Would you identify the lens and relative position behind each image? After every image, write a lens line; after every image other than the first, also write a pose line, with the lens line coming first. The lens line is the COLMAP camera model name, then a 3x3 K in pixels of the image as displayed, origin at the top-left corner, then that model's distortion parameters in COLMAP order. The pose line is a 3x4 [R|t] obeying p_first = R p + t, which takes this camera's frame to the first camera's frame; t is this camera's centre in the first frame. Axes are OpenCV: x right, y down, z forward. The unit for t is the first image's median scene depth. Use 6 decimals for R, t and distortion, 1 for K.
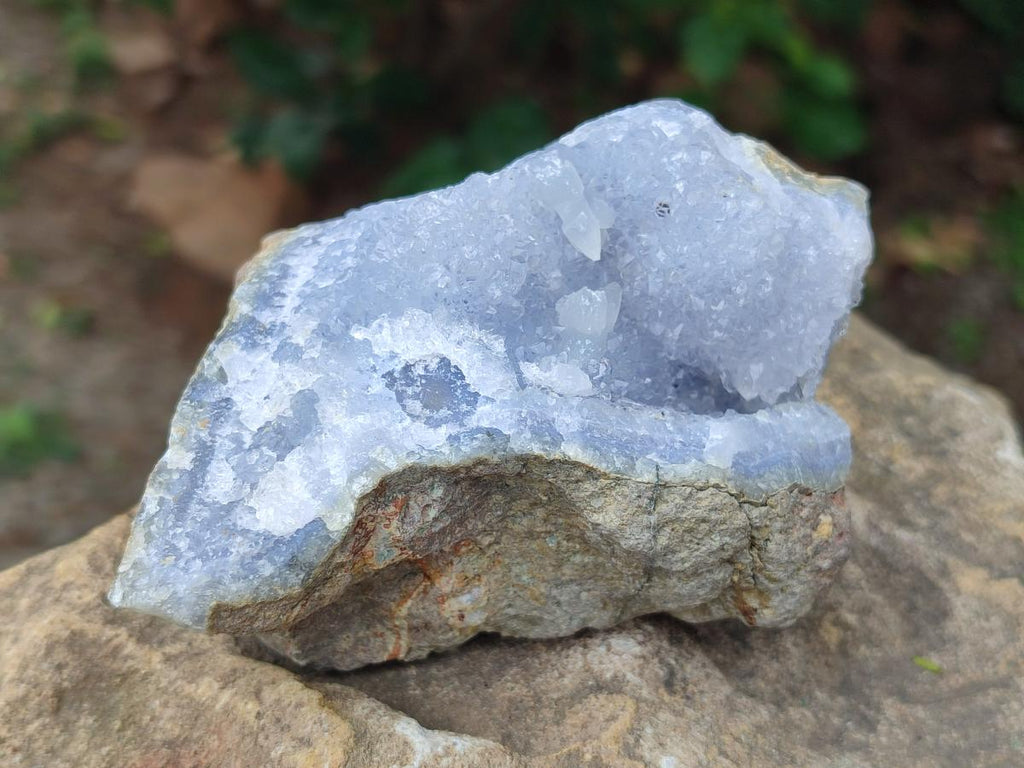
lens RADIAL K [[1483.1, 0, 512.0], [0, 1483.1, 384.0], [0, 0, 1]] dist [0.120127, -0.064530]
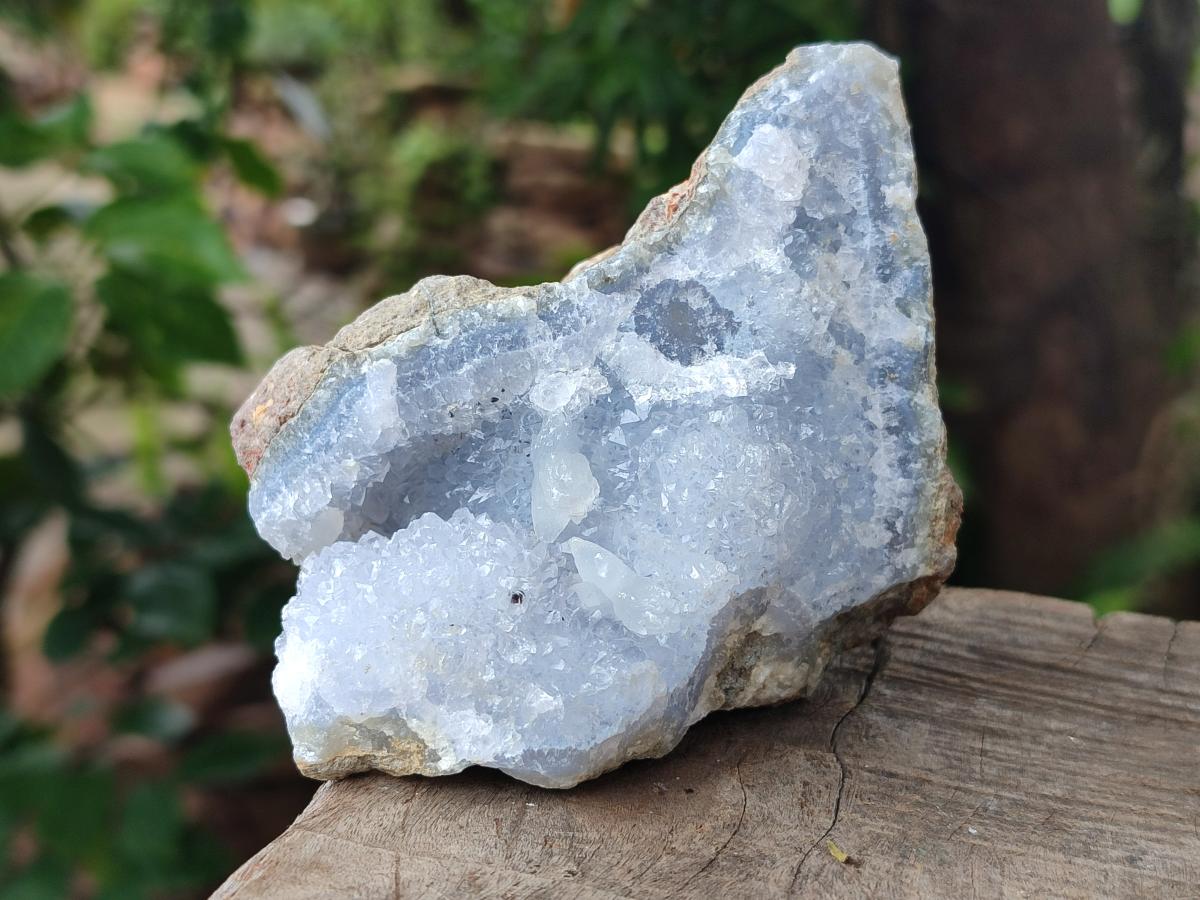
lens RADIAL K [[1738.1, 0, 600.0], [0, 1738.1, 450.0], [0, 0, 1]] dist [0.120127, -0.064530]
pose [[-0.943125, 0.304202, -0.134077, 0.170737], [-0.317394, -0.704002, 0.635328, -0.739271], [0.098878, 0.641749, 0.760514, 0.200575]]
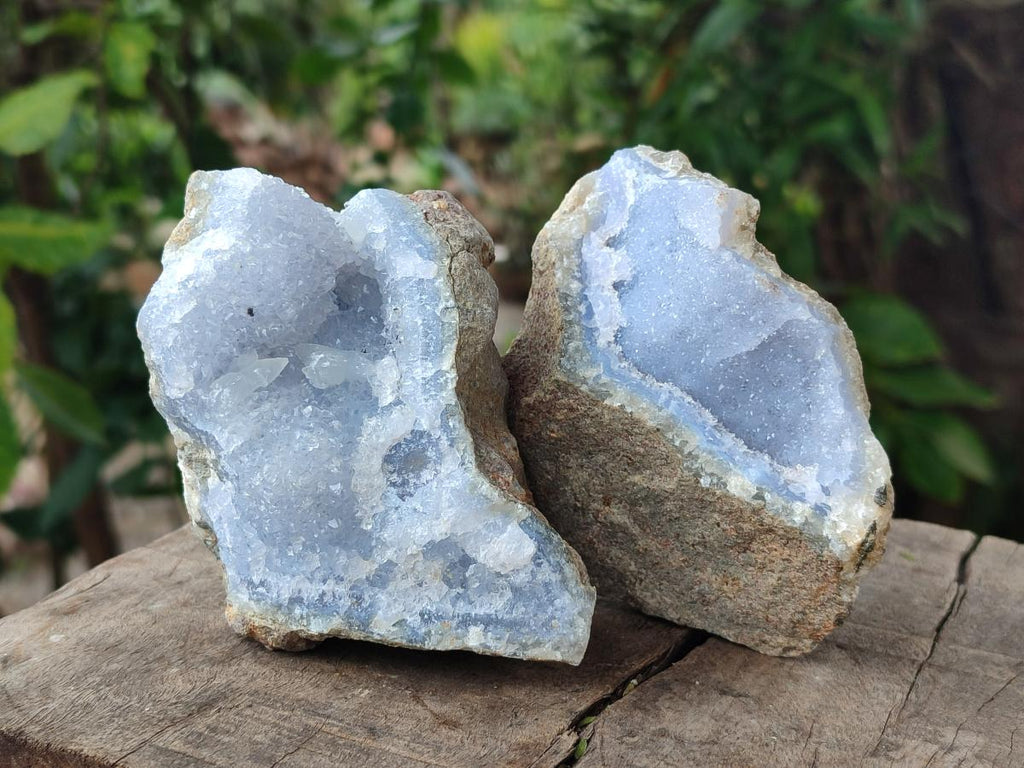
lens RADIAL K [[1483.1, 0, 512.0], [0, 1483.1, 384.0], [0, 0, 1]] dist [0.120127, -0.064530]
pose [[-0.110405, -0.983892, 0.140599, -0.187522], [0.859260, -0.023397, 0.511003, -0.633698], [-0.499482, 0.177228, 0.848002, -0.261370]]
